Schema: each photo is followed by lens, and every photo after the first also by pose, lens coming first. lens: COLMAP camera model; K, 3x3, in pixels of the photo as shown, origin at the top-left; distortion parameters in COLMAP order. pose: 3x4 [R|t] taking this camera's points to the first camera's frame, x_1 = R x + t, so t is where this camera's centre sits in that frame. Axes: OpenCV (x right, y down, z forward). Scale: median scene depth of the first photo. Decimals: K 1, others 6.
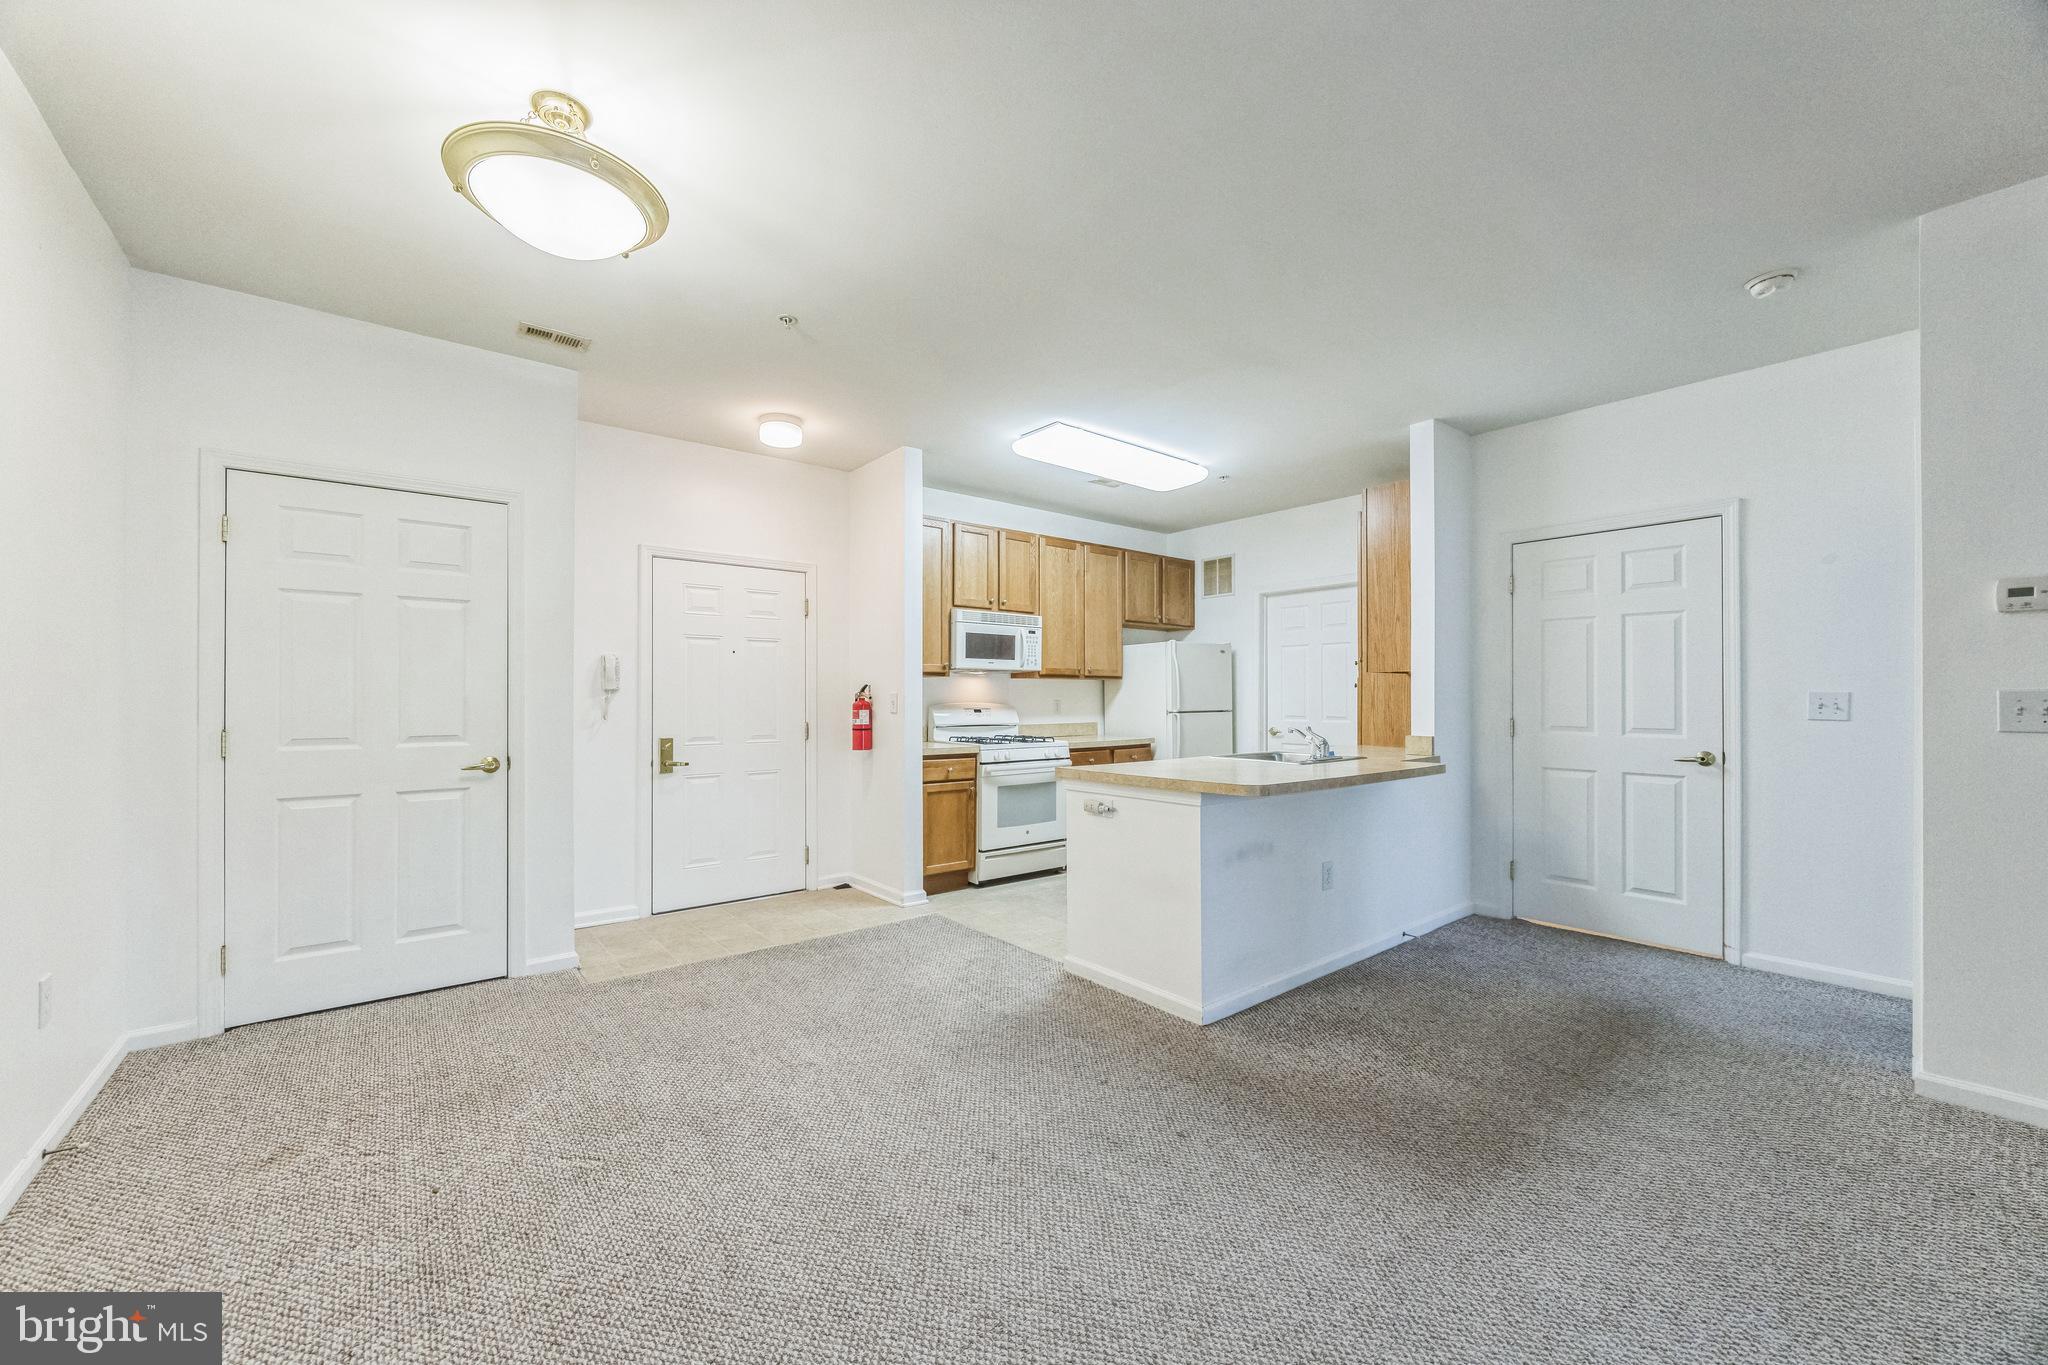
lens RADIAL K [[778.4, 0, 1007.9], [0, 778.4, 695.7], [0, 0, 1]] dist [0.000460, -0.000802]
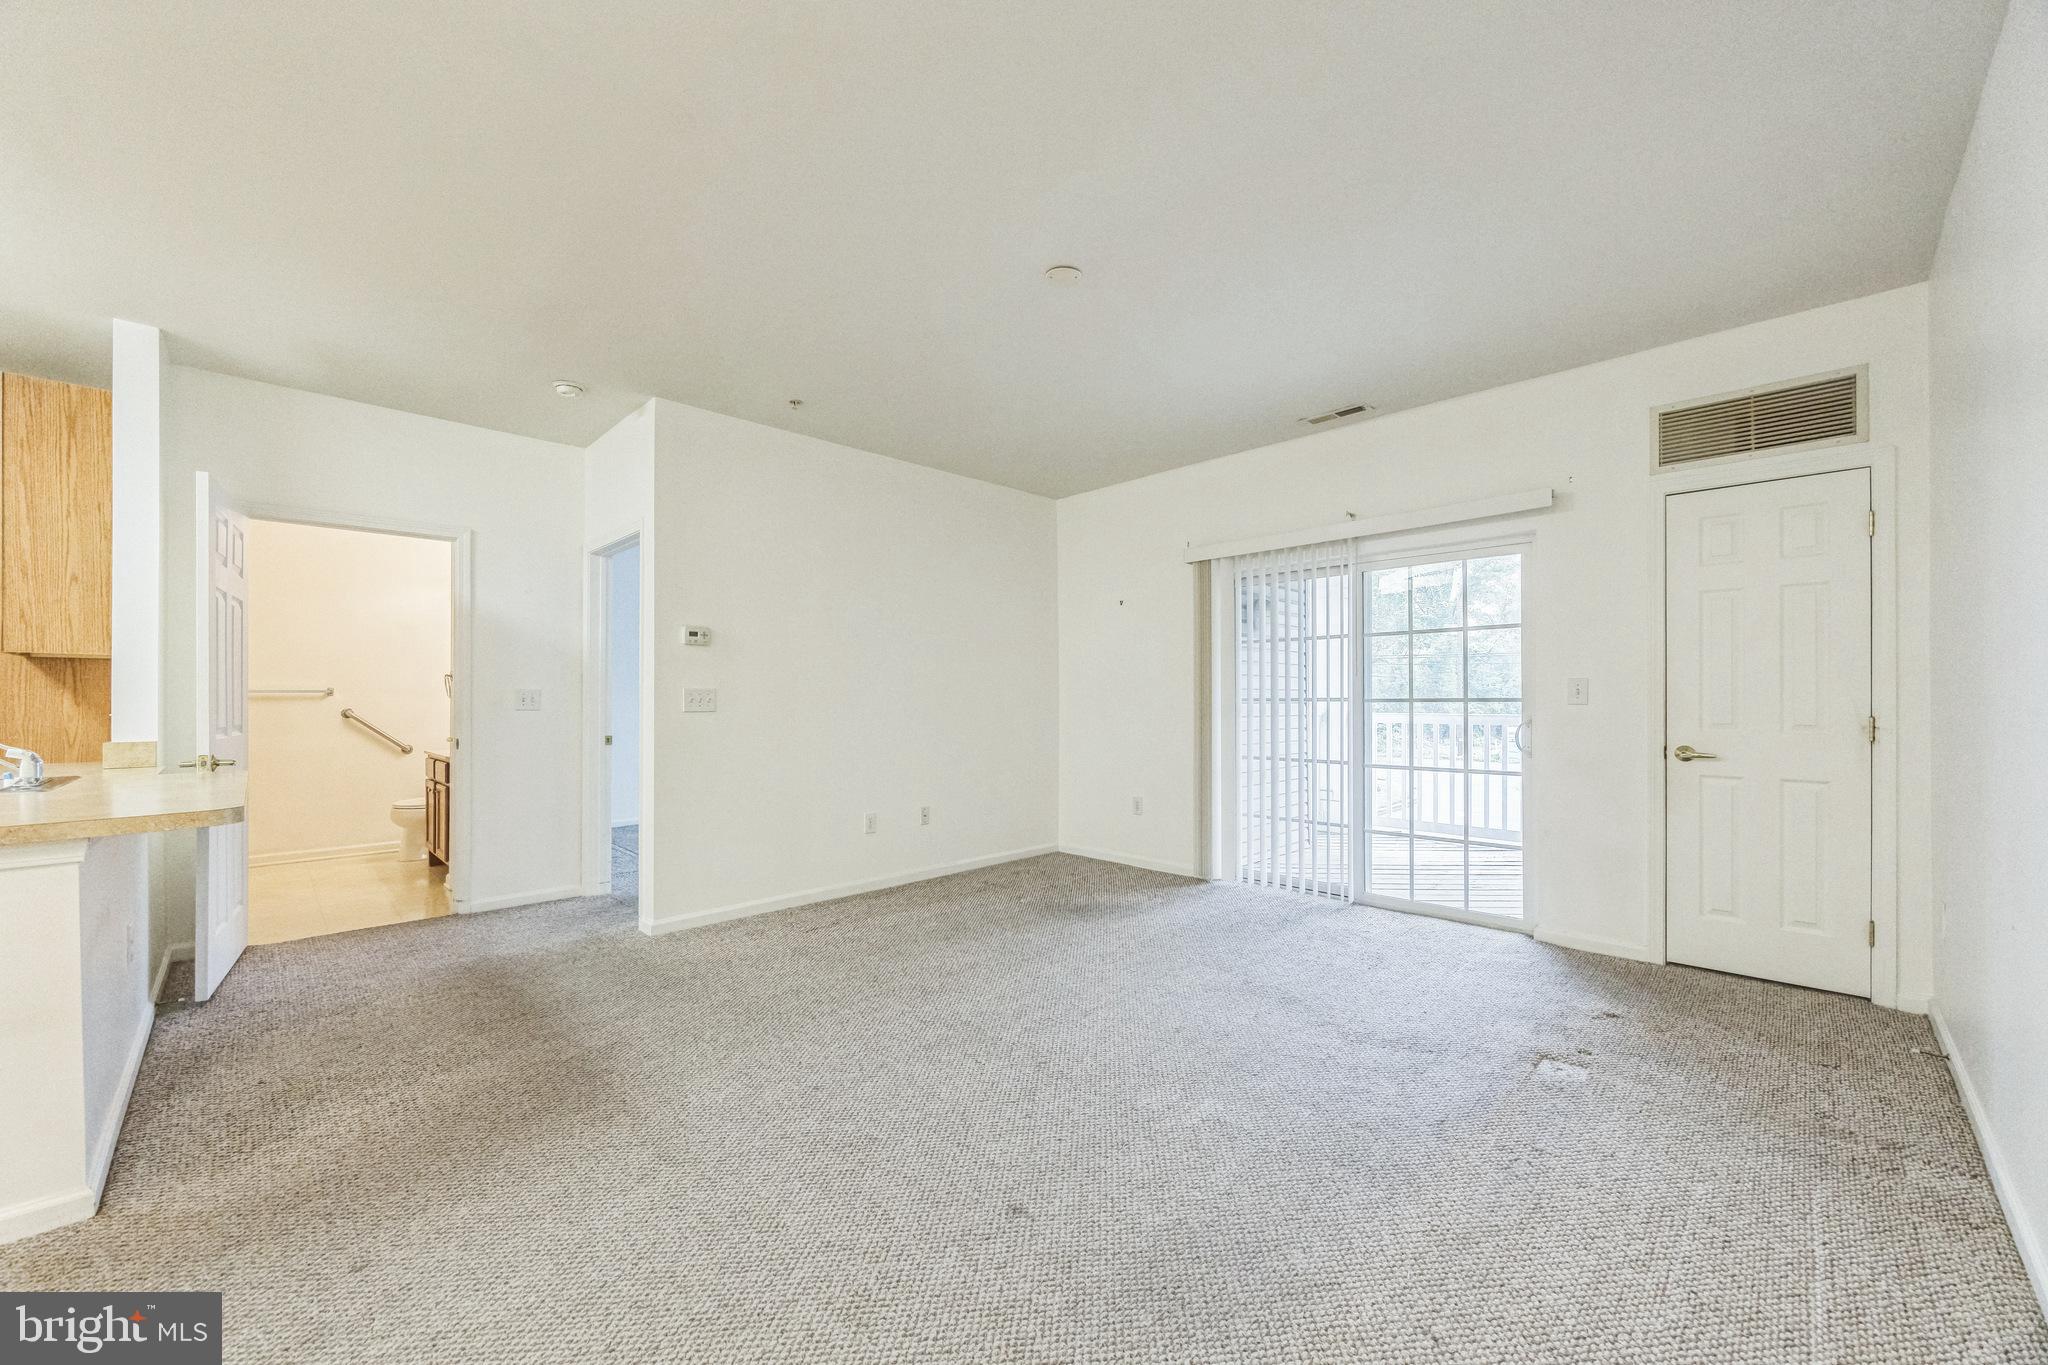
lens RADIAL K [[778.4, 0, 1018.9], [0, 778.4, 698.6], [0, 0, 1]] dist [0.000460, -0.000802]
pose [[-0.106455, 0.001069, 0.994317, -0.257234], [-0.002531, 0.999996, -0.001346, 0.007620], [-0.994314, -0.002660, -0.106452, 0.198451]]
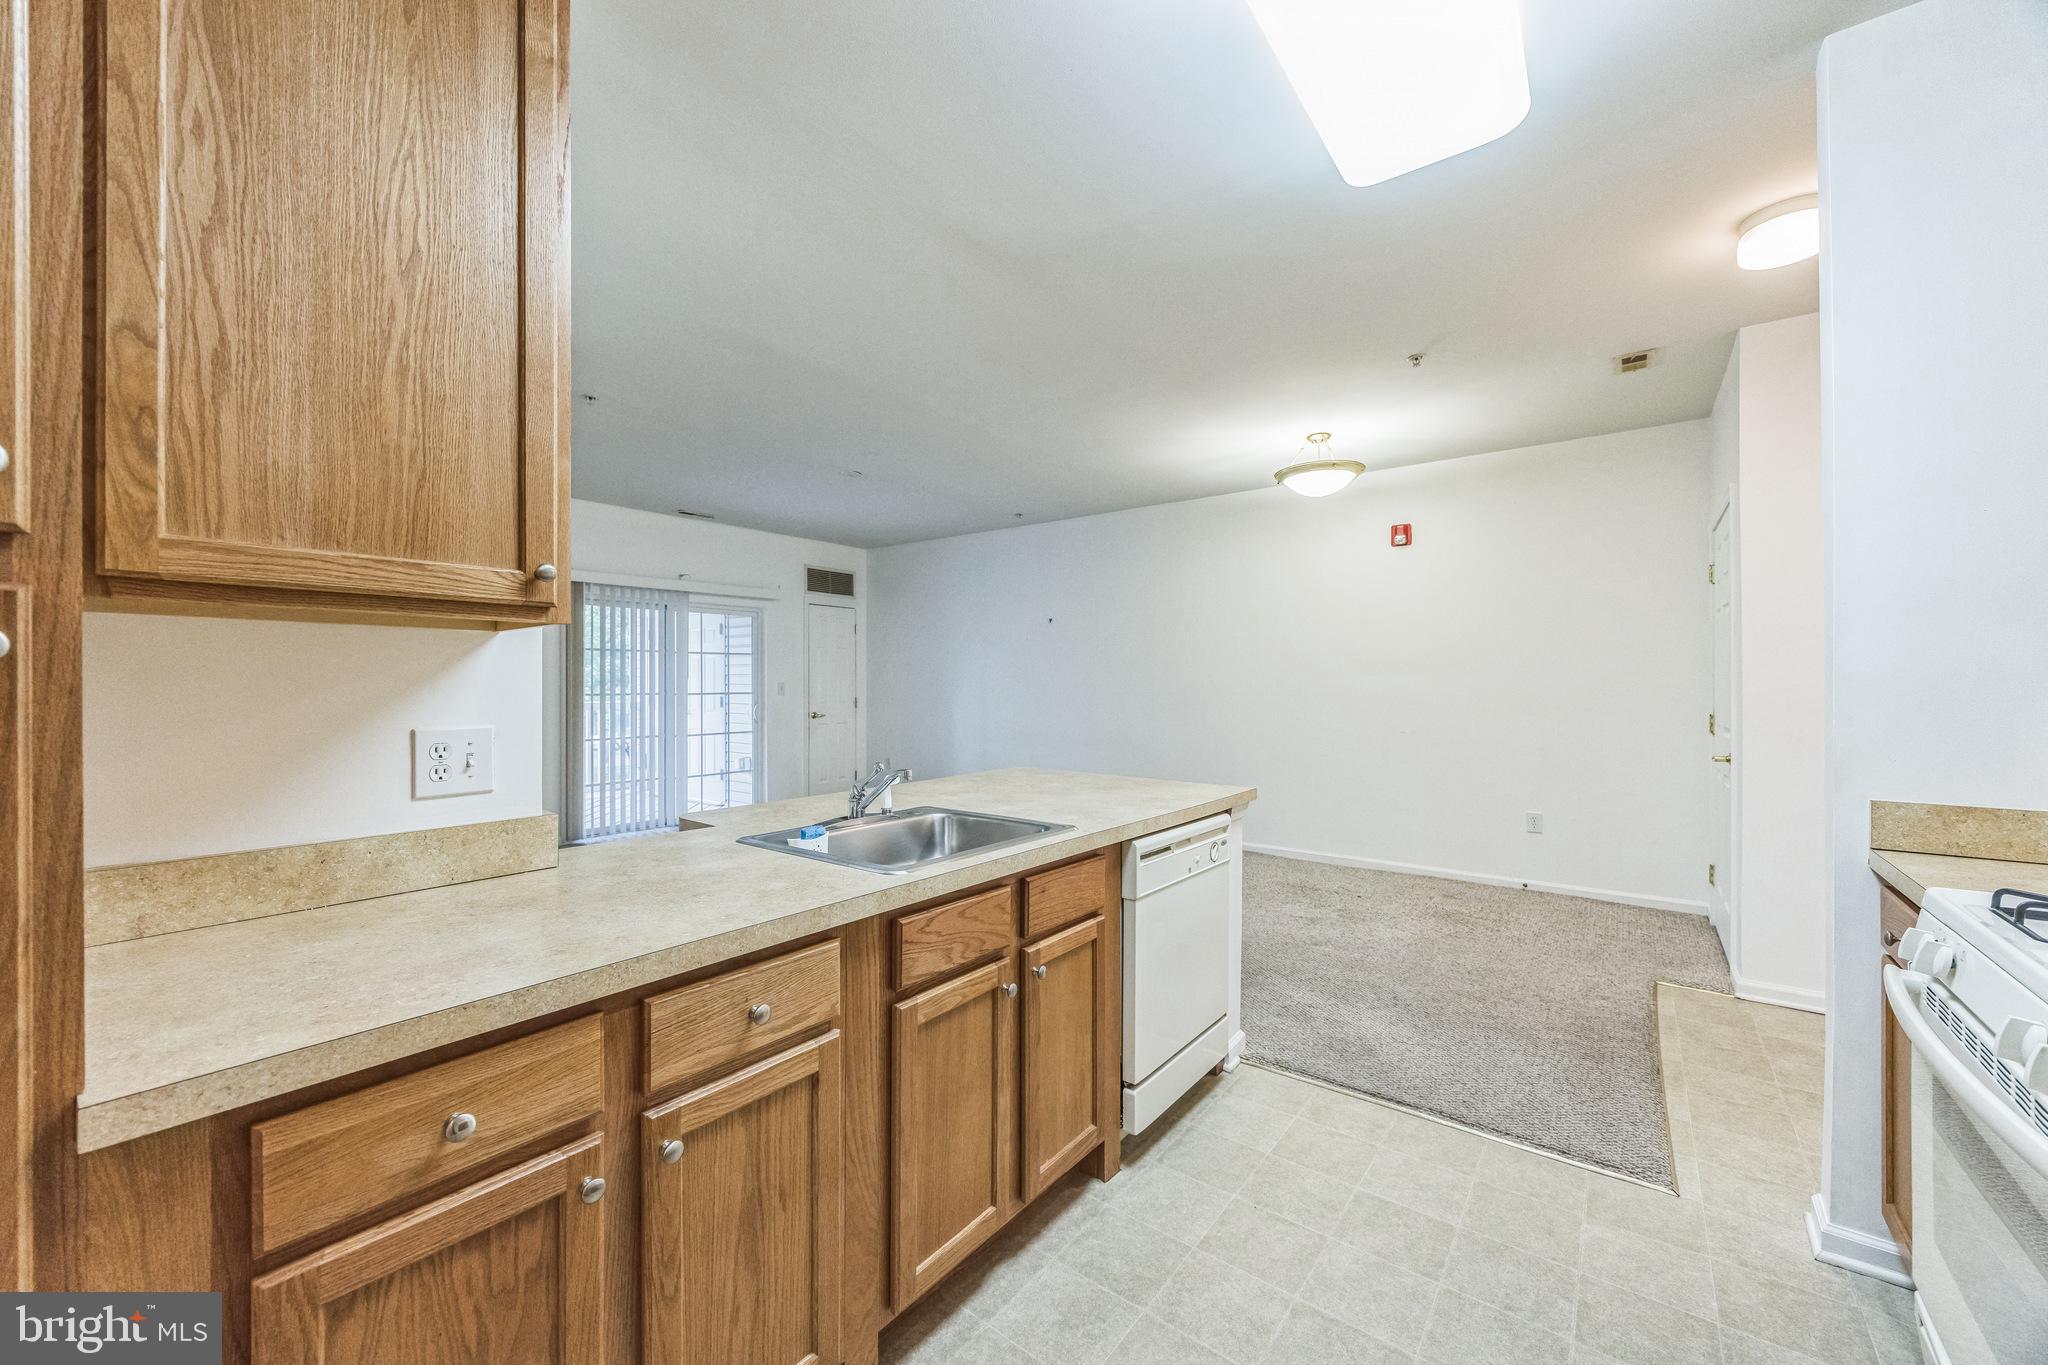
lens RADIAL K [[778.4, 0, 1014.6], [0, 778.4, 682.1], [0, 0, 1]] dist [0.000460, -0.000802]
pose [[-0.971464, 0.002417, -0.237176, 0.336589], [0.003286, 0.999989, -0.003268, -0.008472], [0.237165, -0.003954, -0.971461, 1.199664]]
